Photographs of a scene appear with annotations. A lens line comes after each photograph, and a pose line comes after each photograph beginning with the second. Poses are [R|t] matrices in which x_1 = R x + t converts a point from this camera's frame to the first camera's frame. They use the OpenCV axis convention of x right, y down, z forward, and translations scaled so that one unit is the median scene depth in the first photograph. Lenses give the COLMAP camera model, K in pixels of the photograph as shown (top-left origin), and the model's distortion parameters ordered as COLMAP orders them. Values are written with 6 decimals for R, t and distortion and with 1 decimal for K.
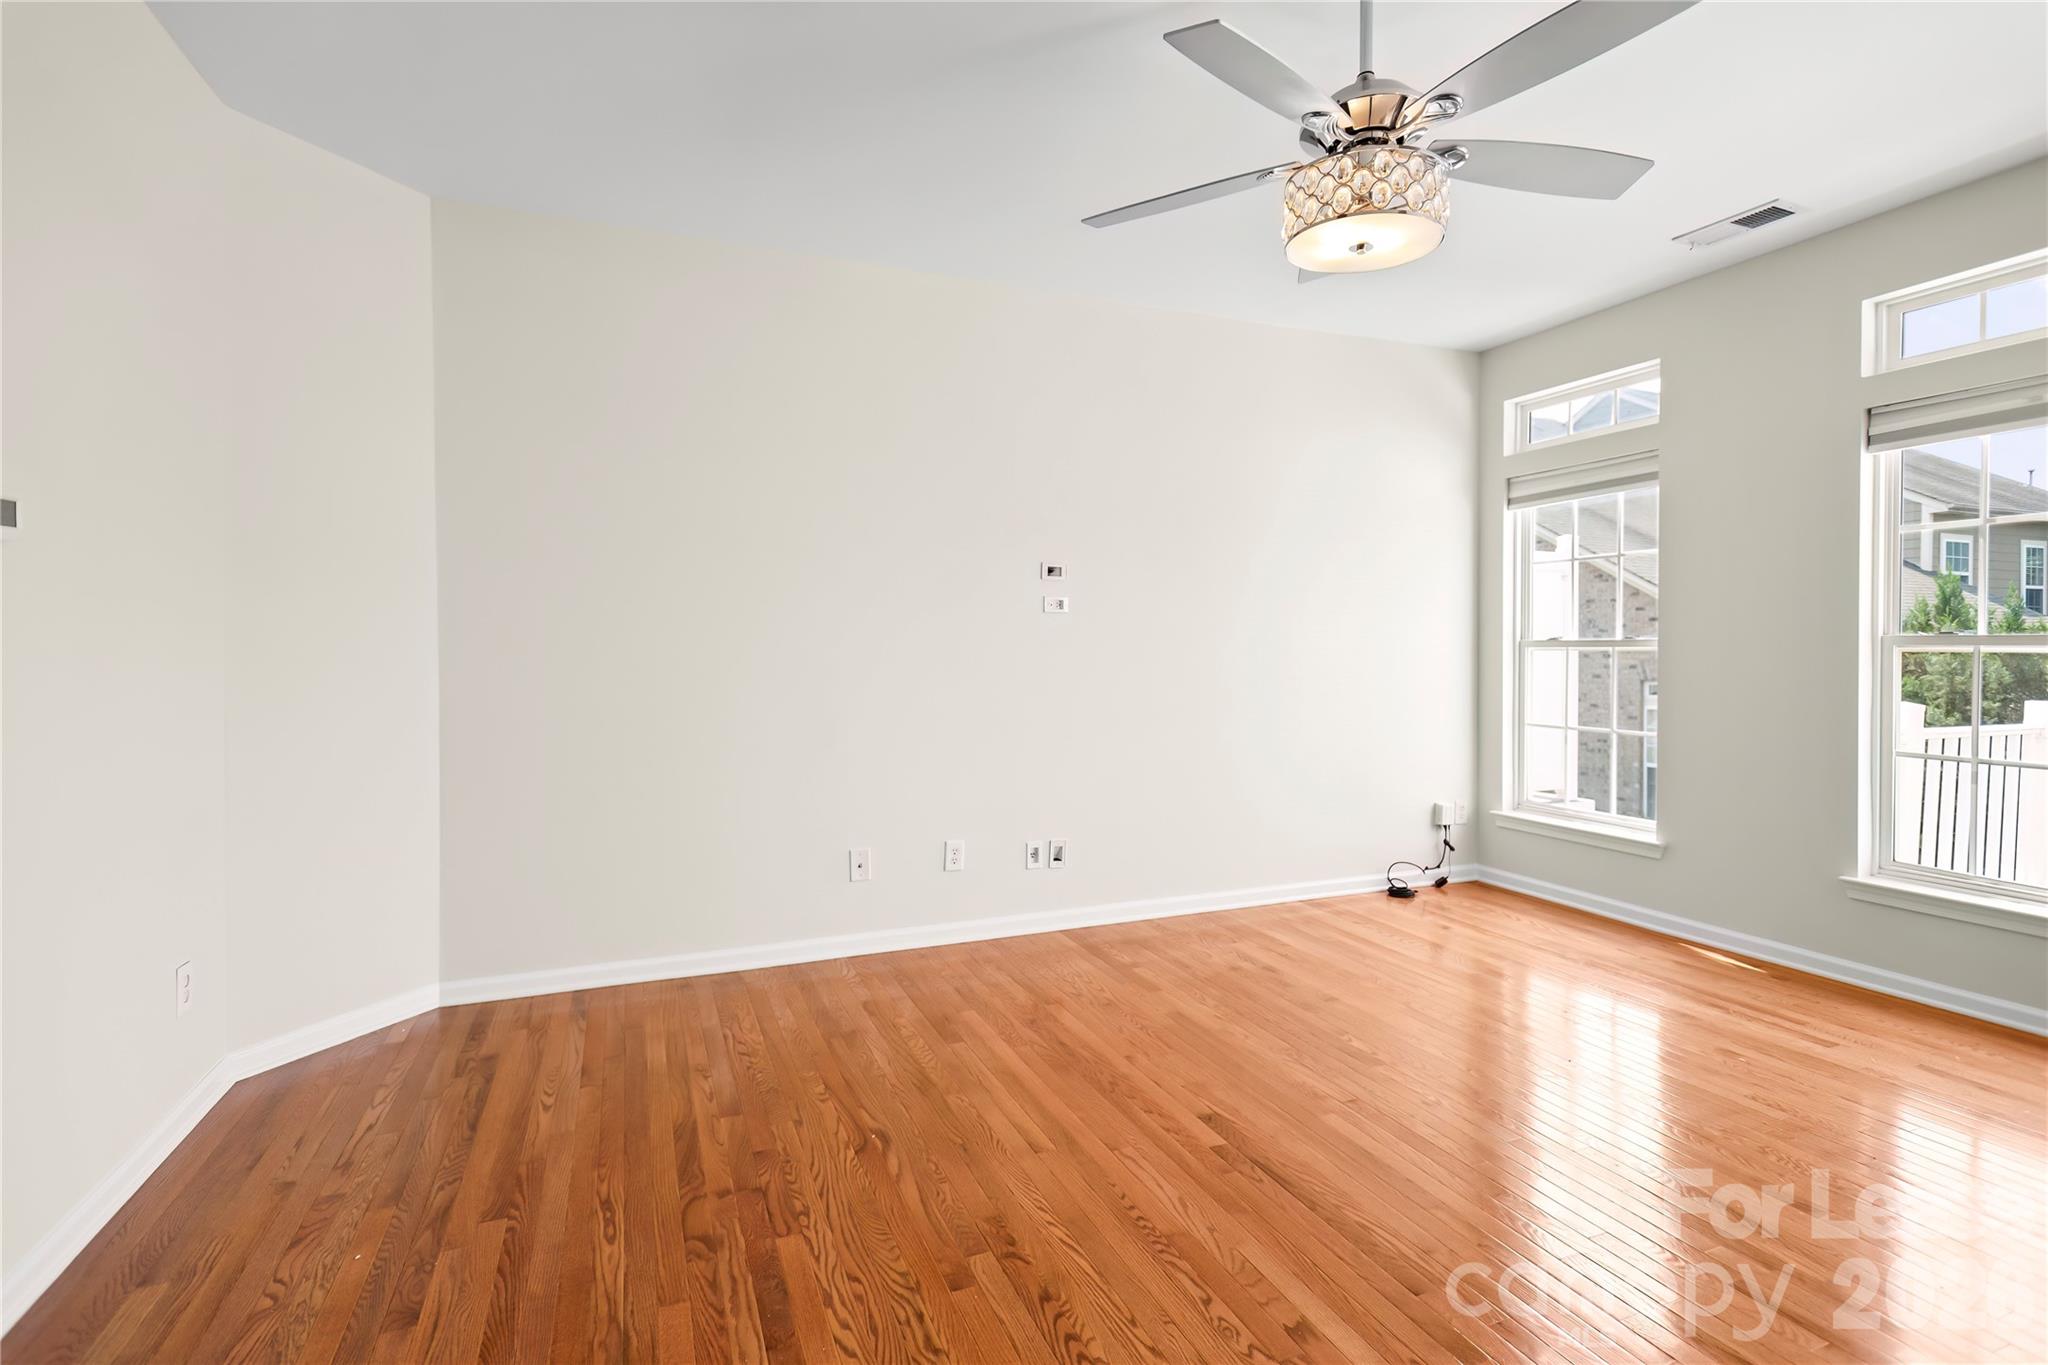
lens RADIAL K [[900.7, 0, 983.5], [0, 900.7, 673.2], [0, 0, 1]] dist [0.010511, 0.000103]
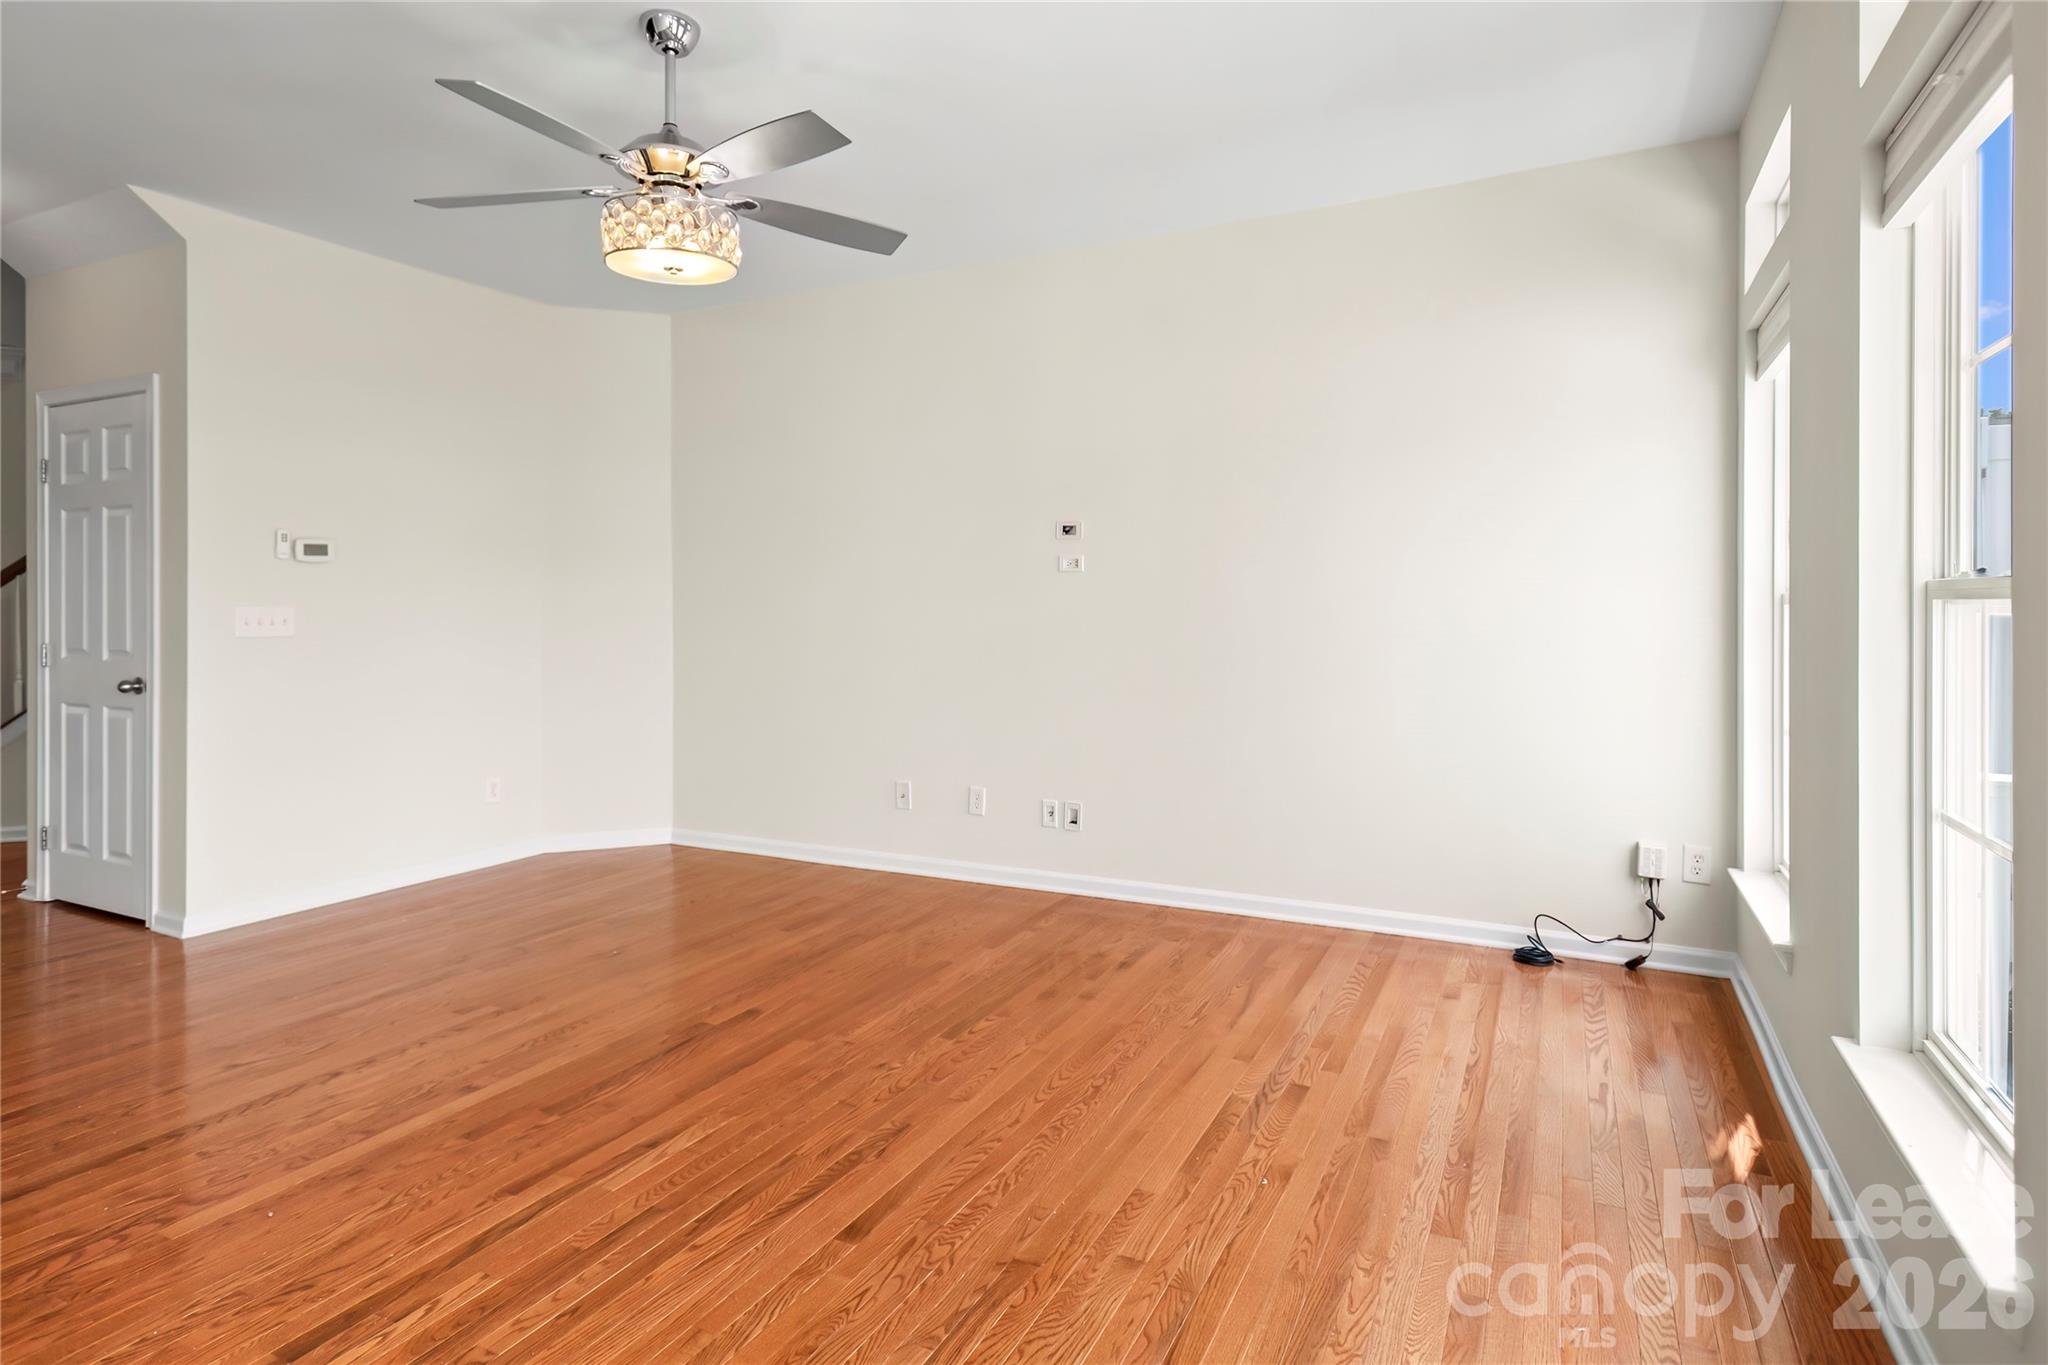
lens RADIAL K [[980.3, 0, 1030.2], [0, 980.3, 643.1], [0, 0, 1]] dist [0.013129, -0.000427]
pose [[0.707573, 0.023623, -0.706245, 0.862996], [-0.018693, 0.999717, 0.014712, -0.004655], [0.706393, 0.002792, 0.707815, 0.222155]]
